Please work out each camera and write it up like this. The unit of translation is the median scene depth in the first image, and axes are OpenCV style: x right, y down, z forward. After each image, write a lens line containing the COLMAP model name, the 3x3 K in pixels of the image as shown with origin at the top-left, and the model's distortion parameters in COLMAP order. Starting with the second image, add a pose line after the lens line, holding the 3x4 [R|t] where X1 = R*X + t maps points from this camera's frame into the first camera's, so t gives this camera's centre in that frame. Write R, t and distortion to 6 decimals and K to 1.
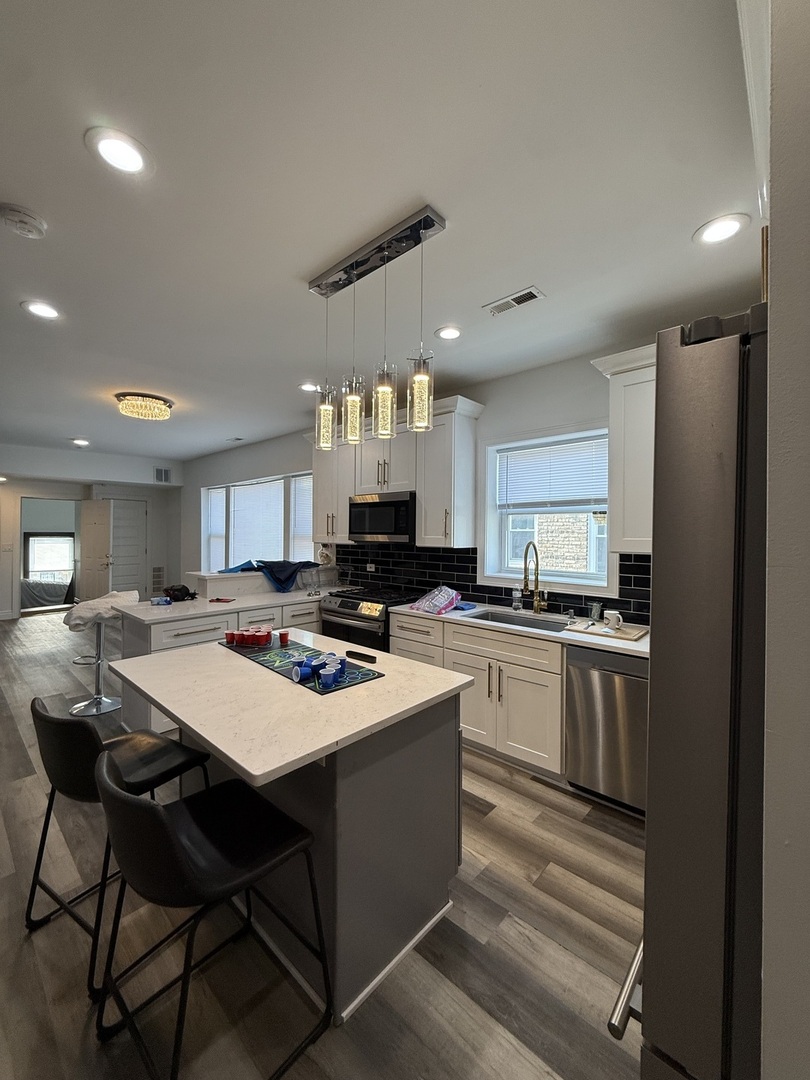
lens RADIAL K [[430.5, 0, 398.5], [0, 430.5, 529.8], [0, 0, 1]] dist [0.002601, -0.000003]
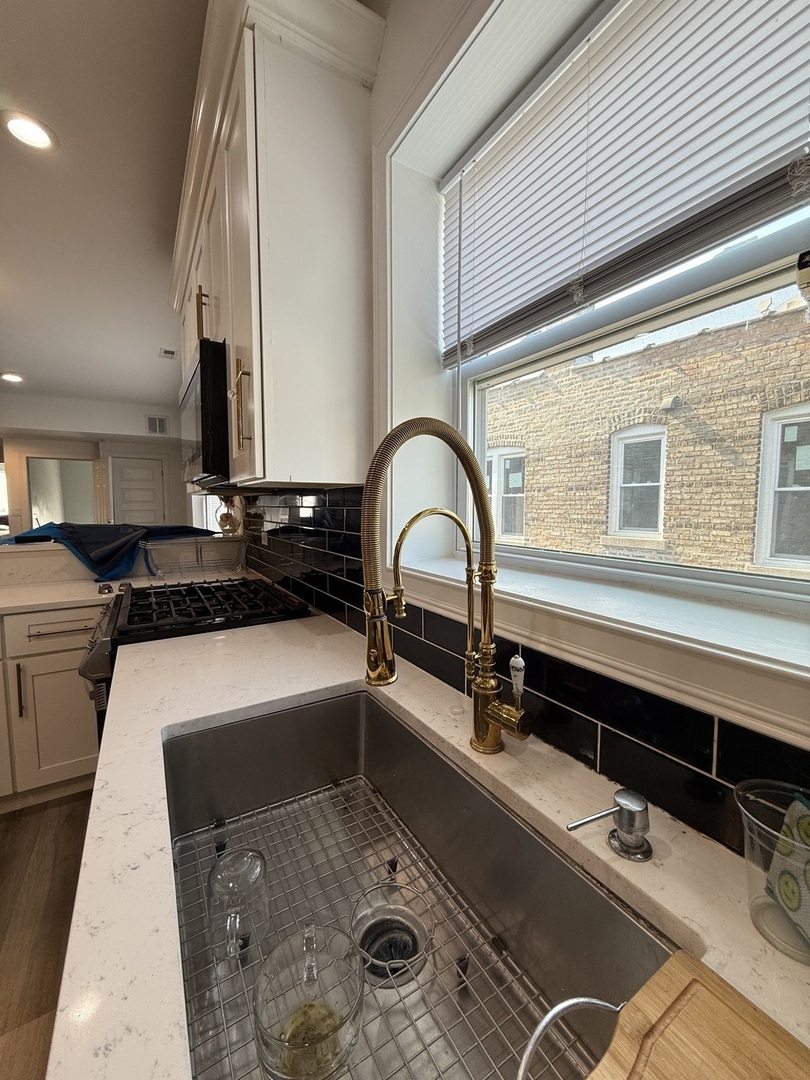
lens RADIAL K [[430.5, 0, 413.2], [0, 430.5, 536.1], [0, 0, 1]] dist [0.002601, -0.000003]
pose [[0.965932, 0.008374, -0.258659, 0.182762], [0.011951, 0.996967, 0.076905, 0.035251], [0.258518, -0.077376, 0.962903, 0.404860]]
